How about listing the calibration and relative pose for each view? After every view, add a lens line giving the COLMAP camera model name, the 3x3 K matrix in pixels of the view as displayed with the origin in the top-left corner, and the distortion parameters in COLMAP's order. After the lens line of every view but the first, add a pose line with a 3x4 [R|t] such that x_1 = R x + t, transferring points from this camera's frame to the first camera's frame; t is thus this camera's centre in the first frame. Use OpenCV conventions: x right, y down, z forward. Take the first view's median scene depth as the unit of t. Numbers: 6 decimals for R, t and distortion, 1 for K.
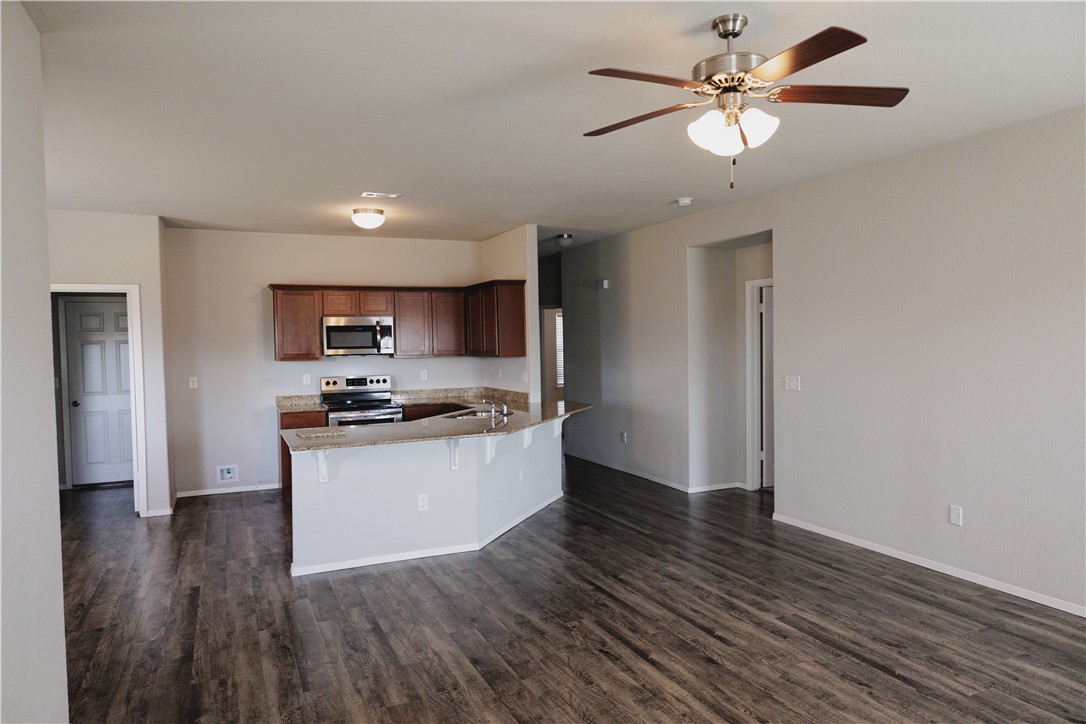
lens RADIAL K [[726.1, 0, 543.0], [0, 726.1, 362.0], [0, 0, 1]] dist [0.002402, 0.001329]
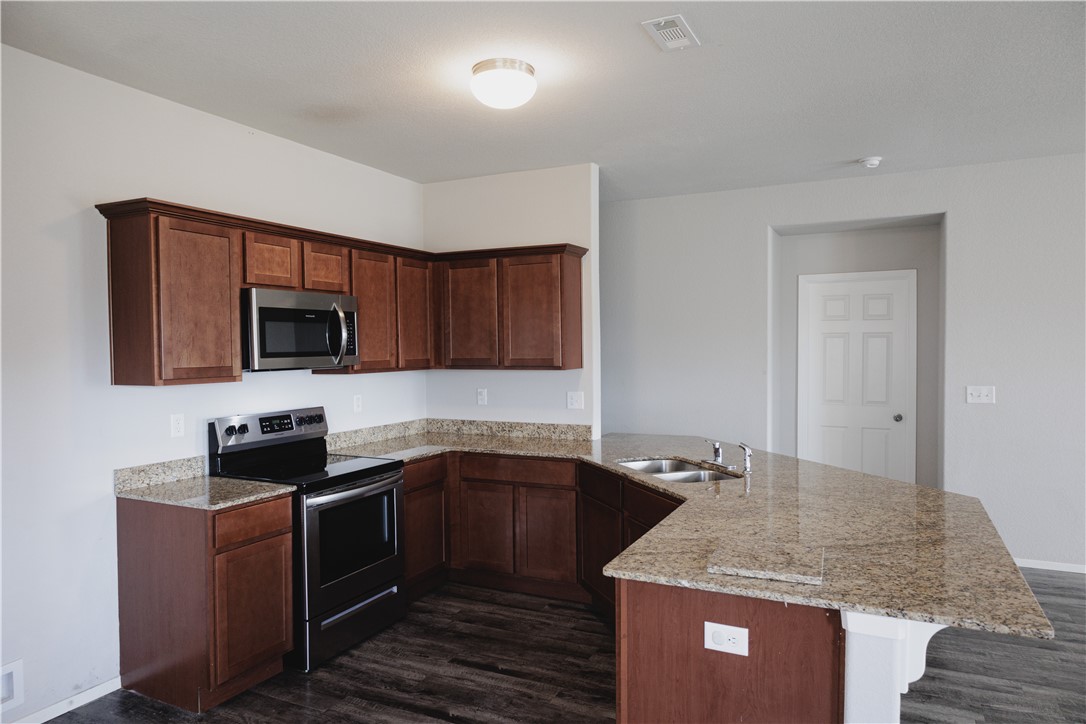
lens RADIAL K [[726.1, 0, 543.0], [0, 726.1, 362.0], [0, 0, 1]] dist [0.002402, 0.001329]
pose [[0.758098, -0.006218, 0.652111, -0.461238], [0.014631, 0.999865, -0.007475, -0.008383], [-0.651976, 0.015207, 0.758087, 0.530100]]
